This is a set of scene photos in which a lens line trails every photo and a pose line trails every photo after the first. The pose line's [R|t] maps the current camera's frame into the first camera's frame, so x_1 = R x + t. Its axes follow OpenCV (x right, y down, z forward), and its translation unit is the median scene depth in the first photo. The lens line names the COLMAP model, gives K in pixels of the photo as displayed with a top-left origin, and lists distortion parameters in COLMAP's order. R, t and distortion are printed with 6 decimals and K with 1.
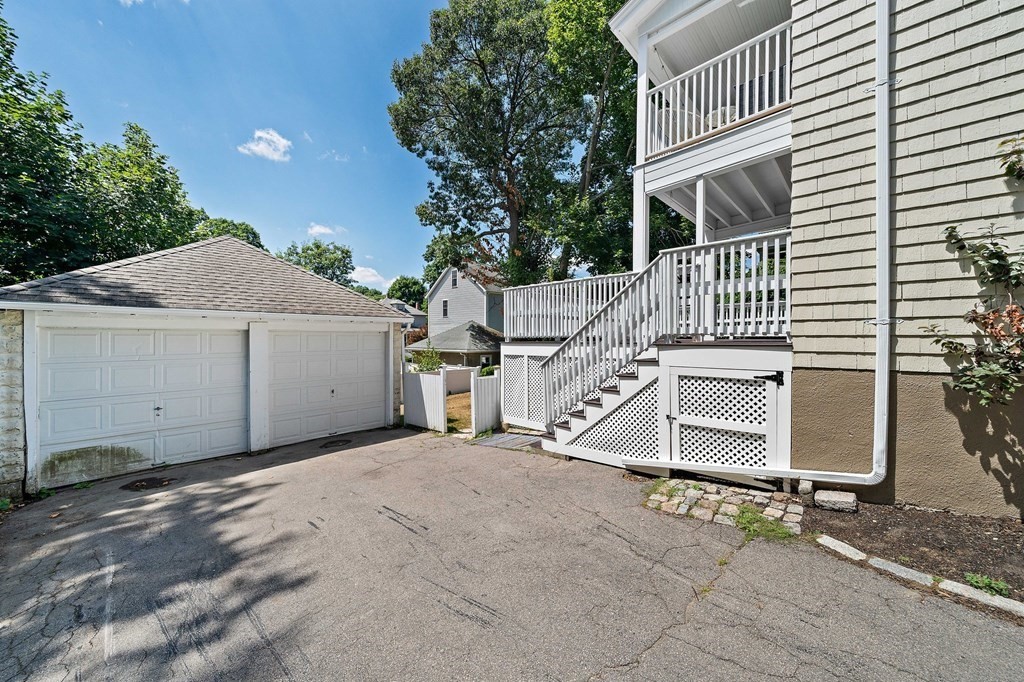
lens RADIAL K [[378.9, 0, 510.5], [0, 378.9, 335.7], [0, 0, 1]] dist [-0.000445, 0.000027]
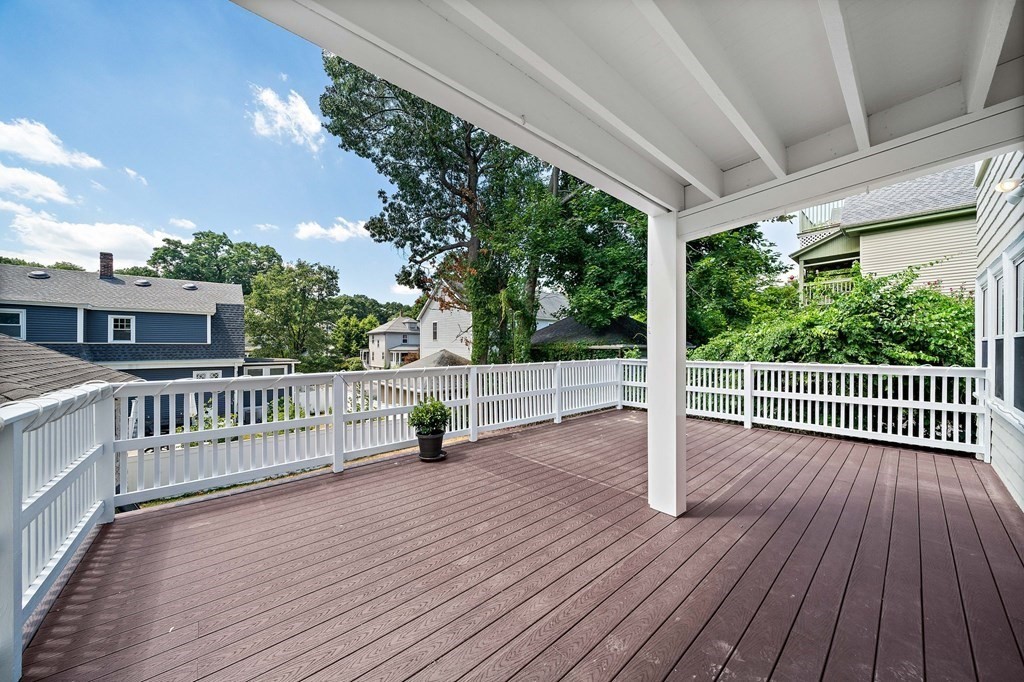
lens RADIAL K [[356.1, 0, 512.3], [0, 356.1, 351.3], [0, 0, 1]] dist [0.000084, -0.000044]
pose [[0.994342, 0.004590, -0.106130, 0.145957], [-0.003309, 0.999920, 0.012245, -0.044659], [0.106178, -0.011824, 0.994277, 0.192469]]
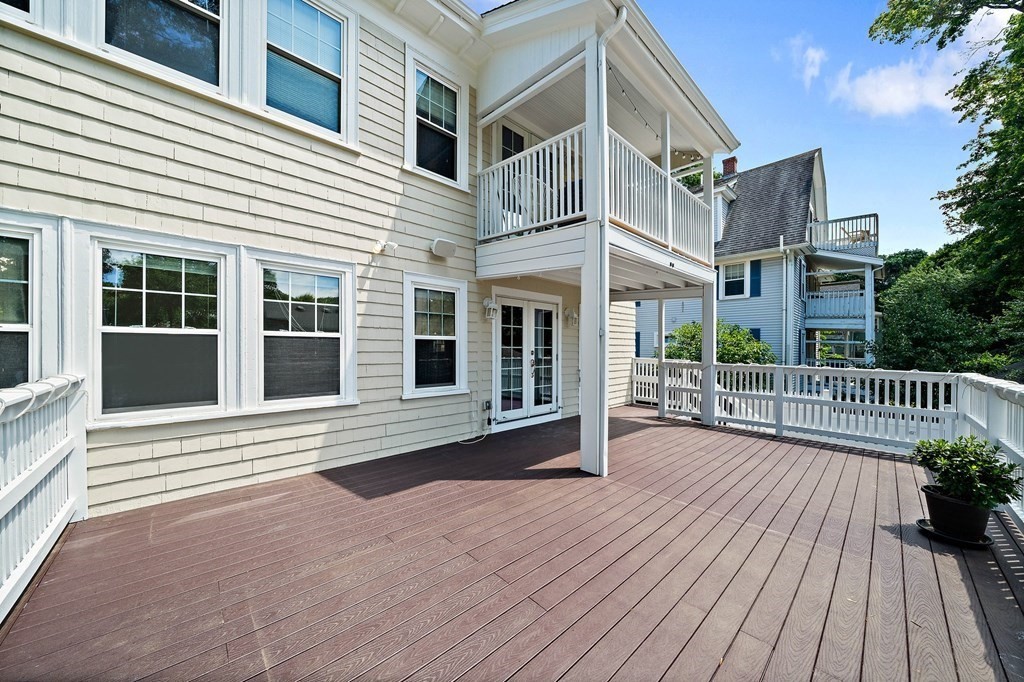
lens RADIAL K [[356.1, 0, 514.9], [0, 356.1, 347.3], [0, 0, 1]] dist [0.000084, -0.000044]
pose [[-0.997427, -0.001345, 0.071682, 1.149947], [-0.001741, 0.999984, -0.005466, -0.040331], [-0.071673, -0.005577, -0.997413, 4.687678]]
